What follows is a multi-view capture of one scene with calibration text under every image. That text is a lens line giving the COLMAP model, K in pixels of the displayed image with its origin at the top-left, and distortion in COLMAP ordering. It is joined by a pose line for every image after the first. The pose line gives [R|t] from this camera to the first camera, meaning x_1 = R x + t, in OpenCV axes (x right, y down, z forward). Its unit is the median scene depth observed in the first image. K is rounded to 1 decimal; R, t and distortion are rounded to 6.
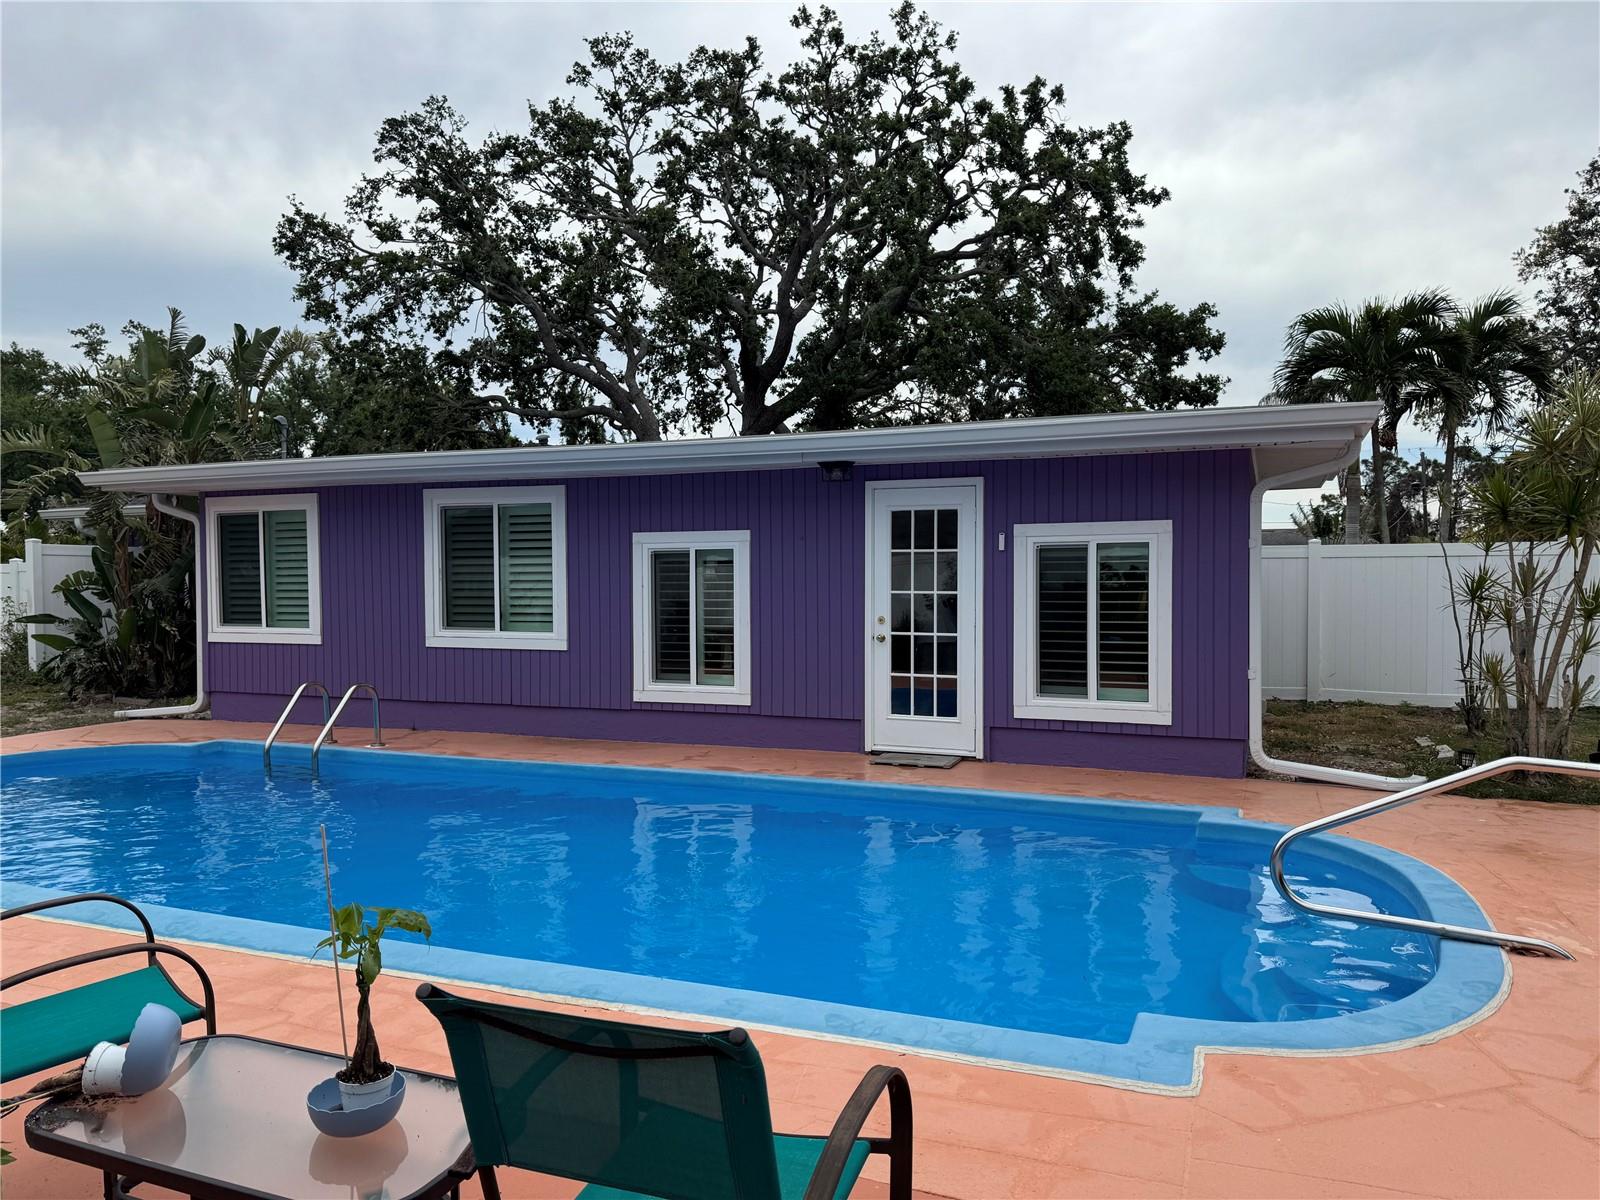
lens RADIAL K [[1119.4, 0, 816.8], [0, 1119.4, 601.1], [0, 0, 1]] dist [0.142368, -0.253342]
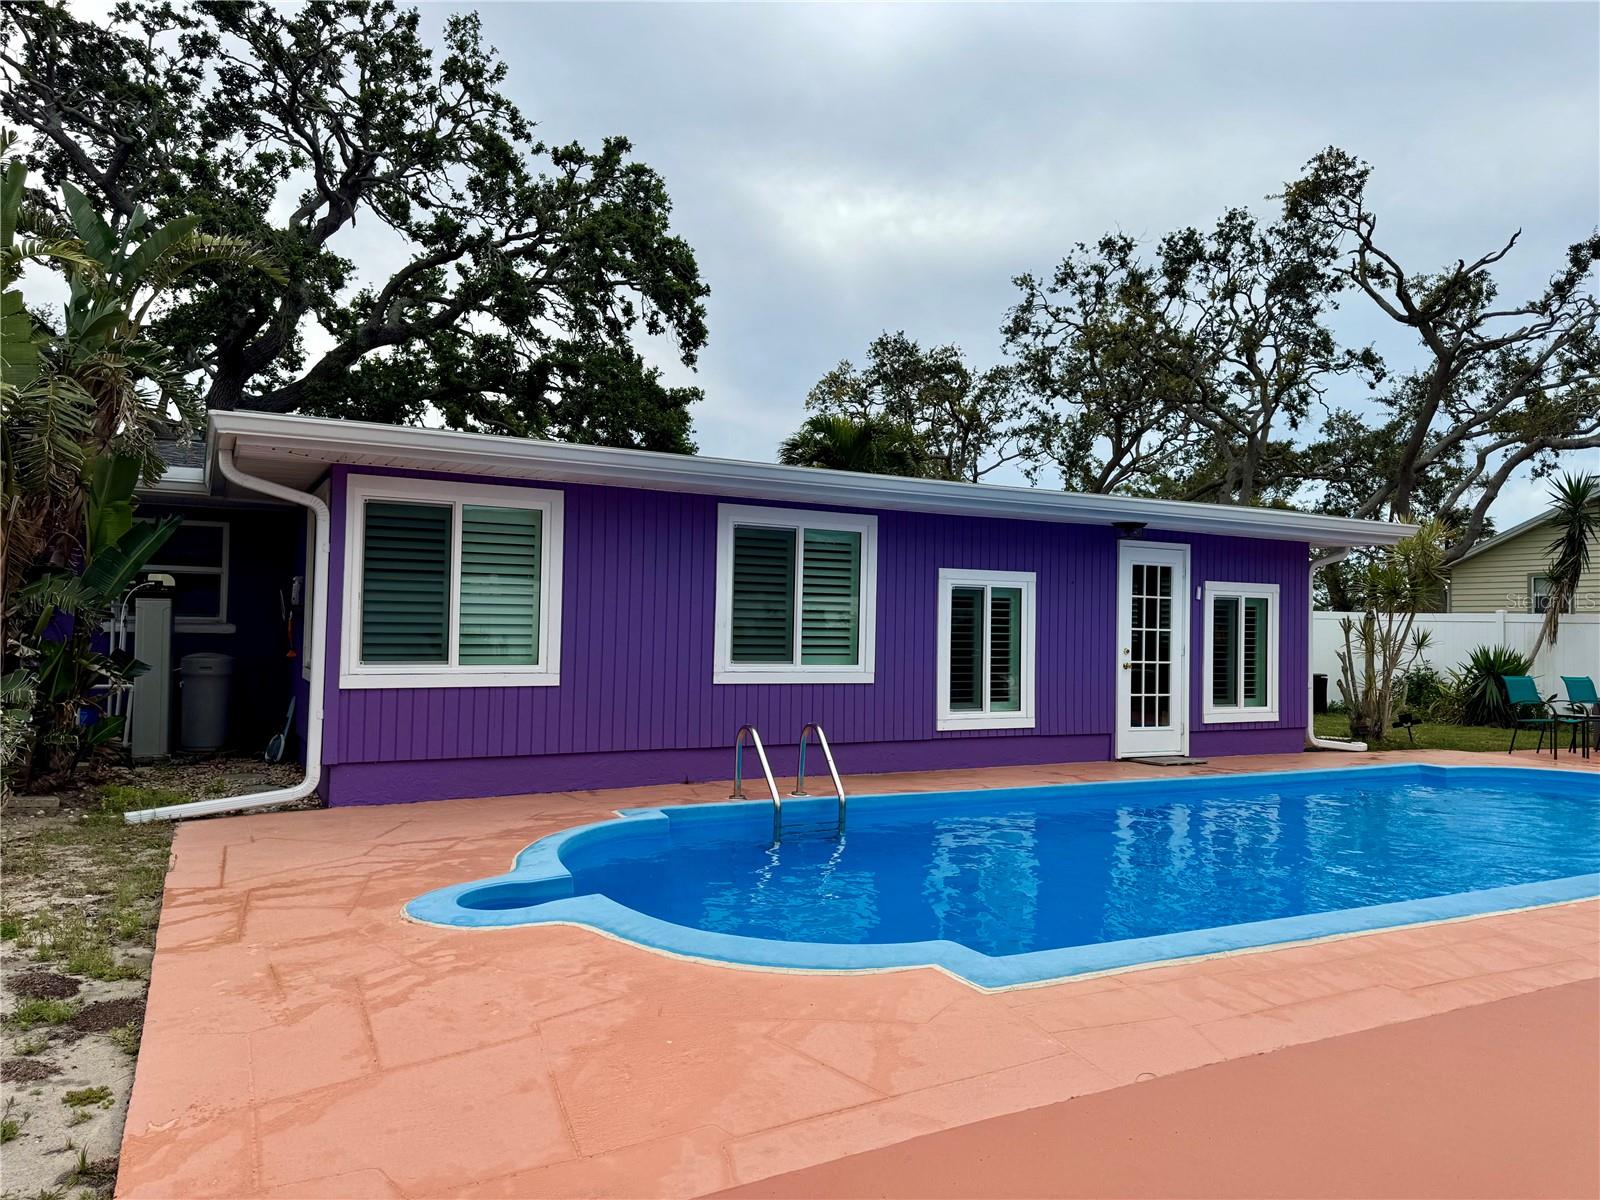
lens RADIAL K [[1119.4, 0, 816.8], [0, 1119.4, 601.1], [0, 0, 1]] dist [0.142368, -0.253342]
pose [[0.633767, 0.027085, 0.773050, -1.005082], [-0.013420, 0.999621, -0.024021, -0.003766], [-0.773408, 0.004850, 0.633890, 0.417204]]
